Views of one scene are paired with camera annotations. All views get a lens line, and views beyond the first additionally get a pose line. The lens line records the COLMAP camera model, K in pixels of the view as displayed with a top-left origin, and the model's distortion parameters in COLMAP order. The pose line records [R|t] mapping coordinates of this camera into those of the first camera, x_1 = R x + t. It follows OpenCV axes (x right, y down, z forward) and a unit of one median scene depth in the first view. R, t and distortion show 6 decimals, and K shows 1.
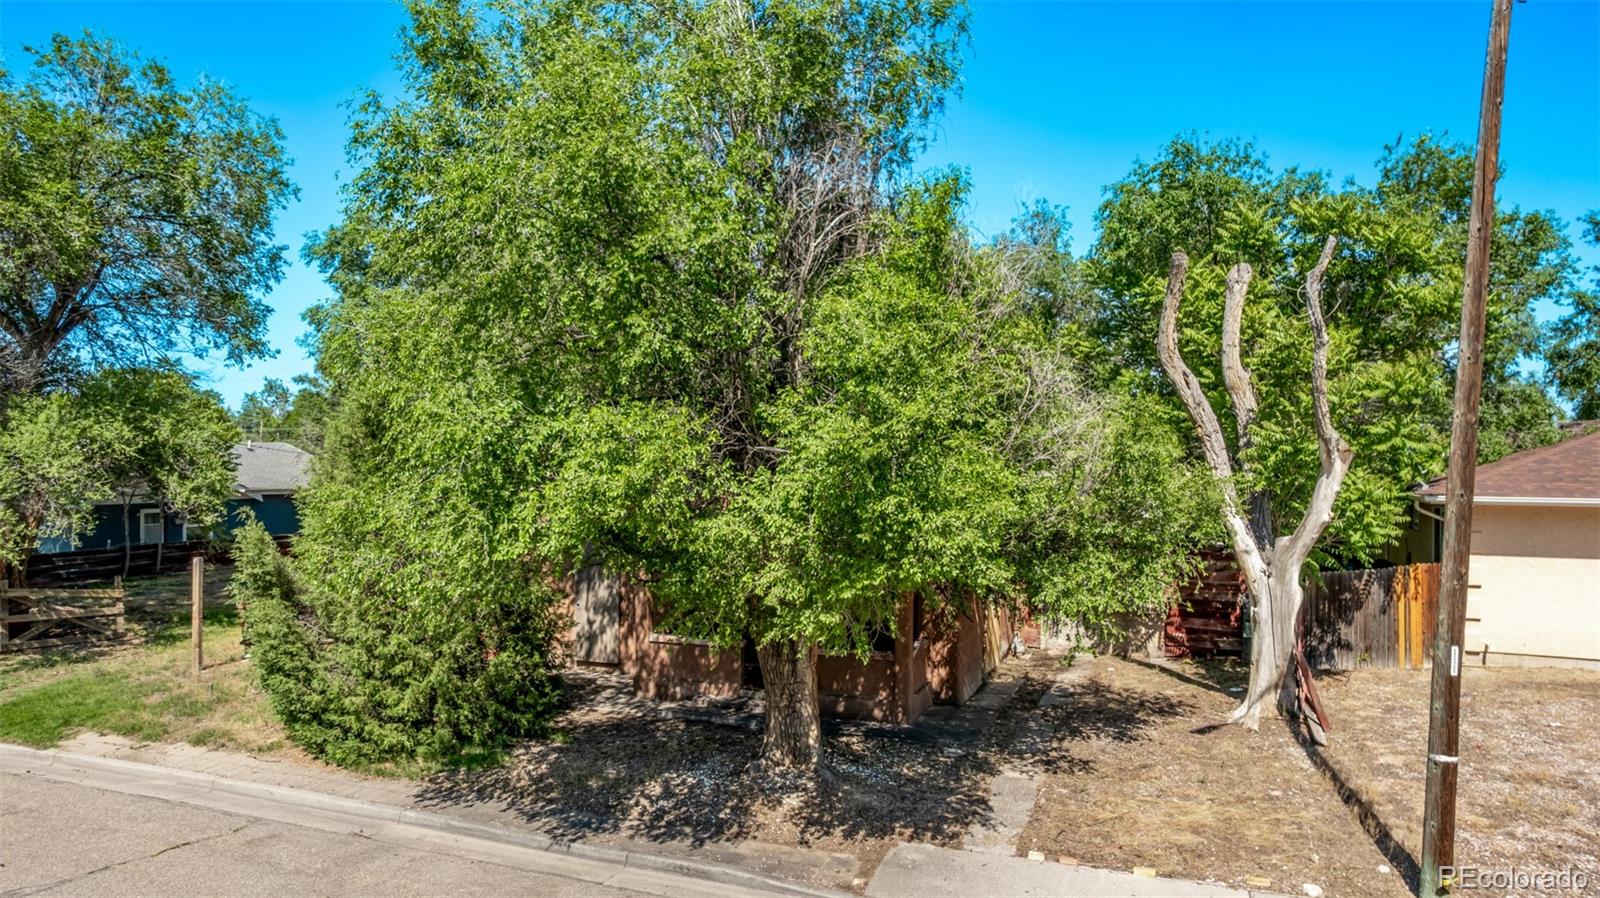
lens RADIAL K [[1001.7, 0, 799.3], [0, 1001.7, 449.9], [0, 0, 1]] dist [-0.040963, 0.018628]
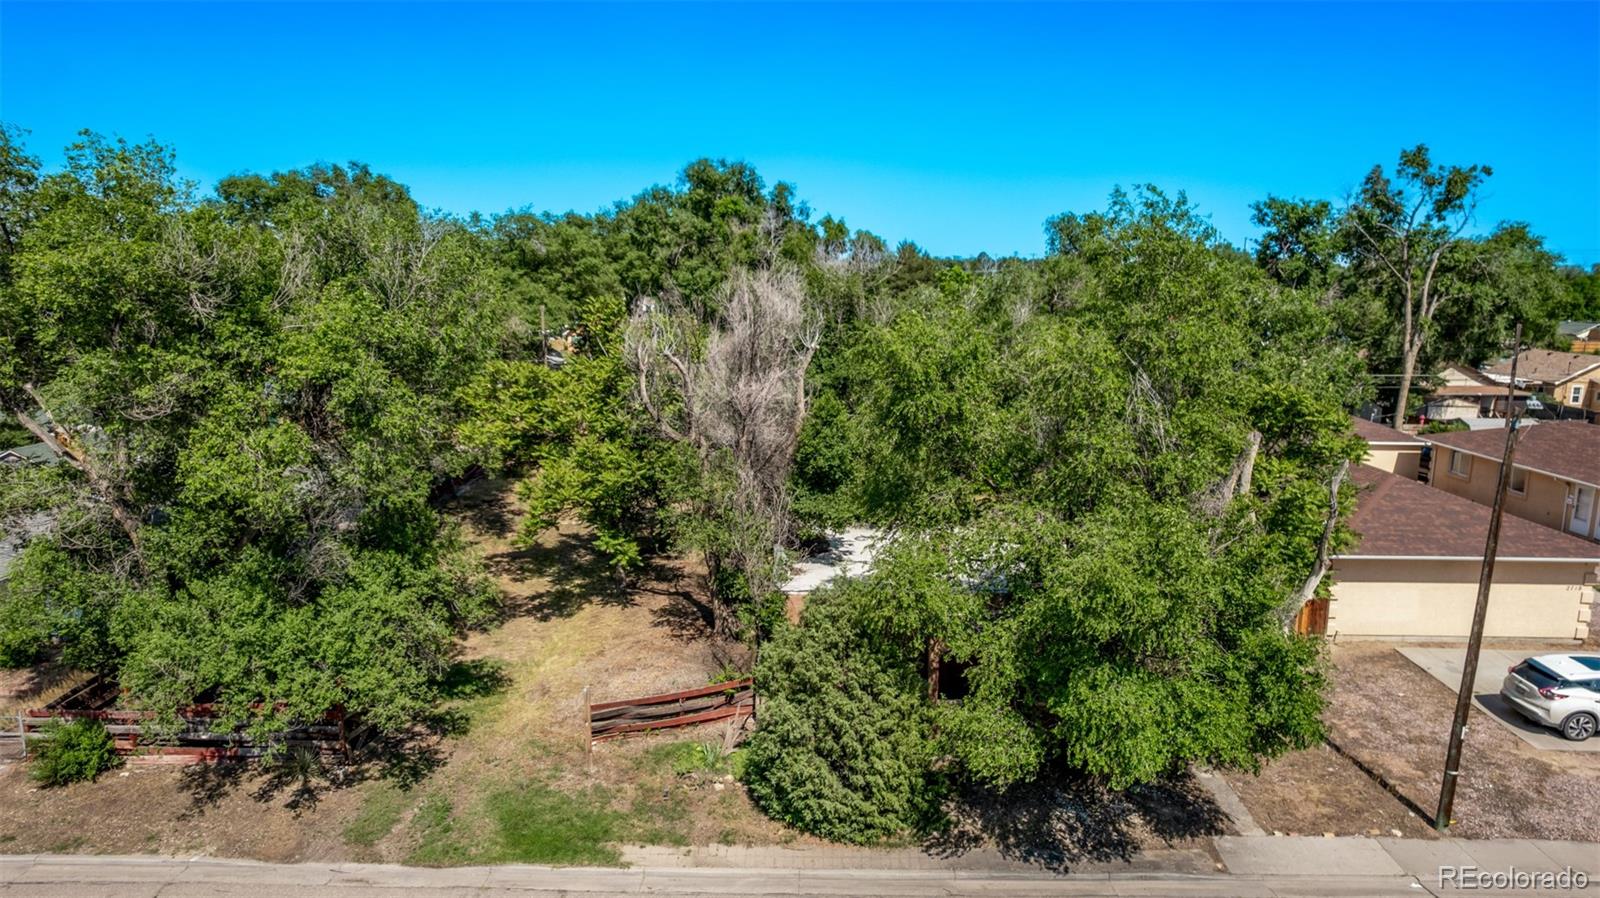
lens RADIAL K [[1001.7, 0, 802.5], [0, 1001.7, 439.1], [0, 0, 1]] dist [-0.040963, 0.018628]
pose [[0.934612, -0.056946, 0.351081, -1.163627], [-0.005831, 0.984513, 0.175212, -0.646163], [-0.355621, -0.165803, 0.919806, -0.348392]]
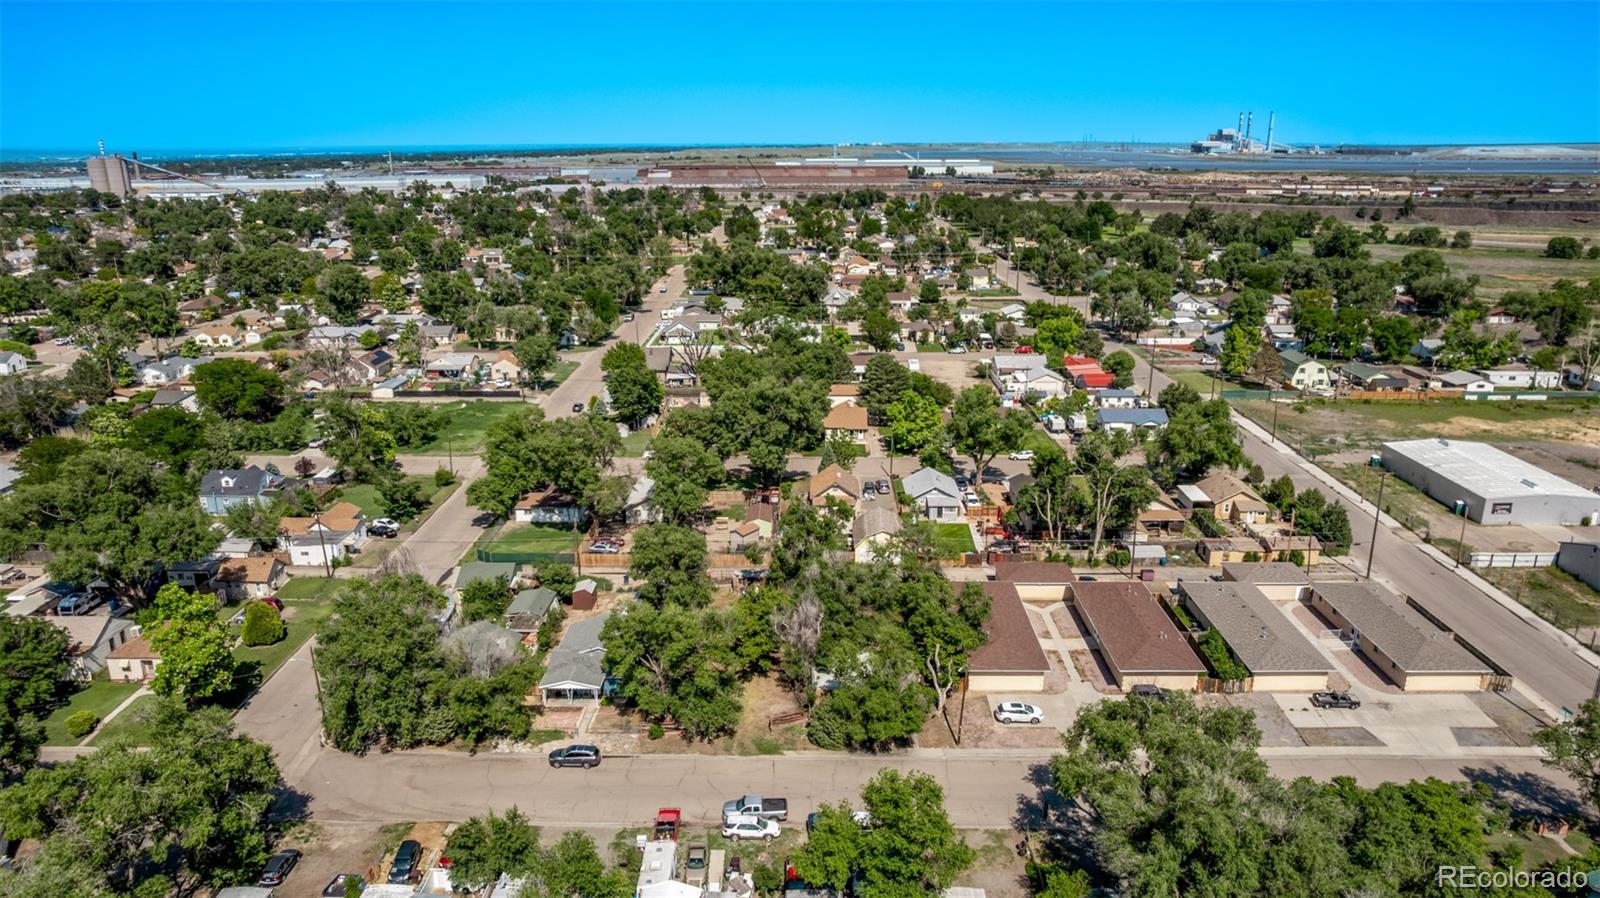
lens RADIAL K [[1001.7, 0, 800.3], [0, 1001.7, 455.9], [0, 0, 1]] dist [-0.040963, 0.018628]
pose [[0.938843, -0.113301, 0.325173, -3.179224], [0.012558, 0.954956, 0.296481, -4.451412], [-0.344117, -0.274266, 0.897976, -5.601646]]
